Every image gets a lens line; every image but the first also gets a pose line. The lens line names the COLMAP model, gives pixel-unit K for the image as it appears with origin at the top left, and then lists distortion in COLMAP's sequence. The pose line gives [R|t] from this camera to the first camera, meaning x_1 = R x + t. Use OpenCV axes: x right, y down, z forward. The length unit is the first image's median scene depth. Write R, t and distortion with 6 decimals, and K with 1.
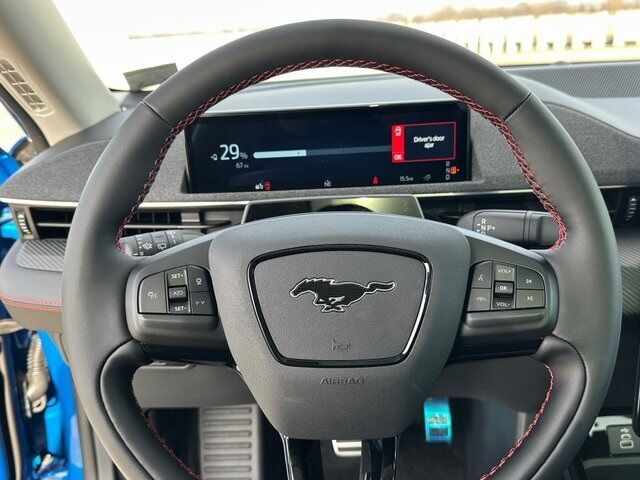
lens RADIAL K [[571.9, 0, 320.0], [0, 571.9, 240.0], [0, 0, 1]] dist [0.019319, -0.007500]
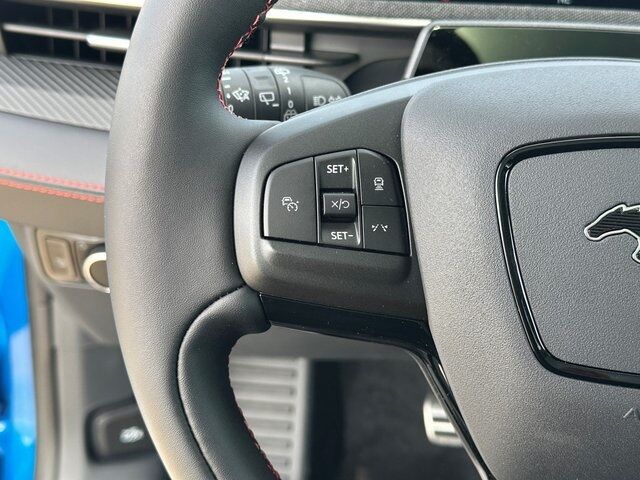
lens RADIAL K [[850.4, 0, 320.0], [0, 850.4, 240.0], [0, 0, 1]] dist [0.177819, -0.012571]
pose [[0.994663, 0.100783, -0.022083, -0.233470], [-0.095133, 0.978728, 0.181774, -0.009351], [0.039933, -0.178703, 0.983092, 0.253521]]
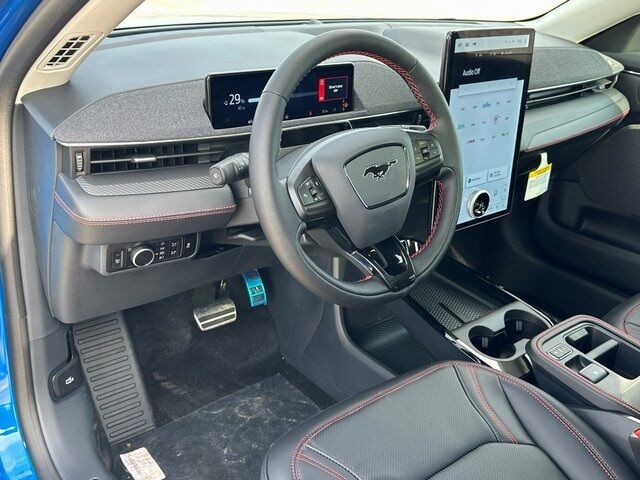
lens RADIAL K [[663.8, 0, 320.0], [0, 663.8, 240.0], [0, 0, 1]] dist [0.139090, -0.007688]
pose [[0.754946, -0.175432, 0.631886, -1.635518], [0.102875, 0.983306, 0.150087, -0.045155], [-0.647668, -0.048302, 0.760390, -0.688426]]
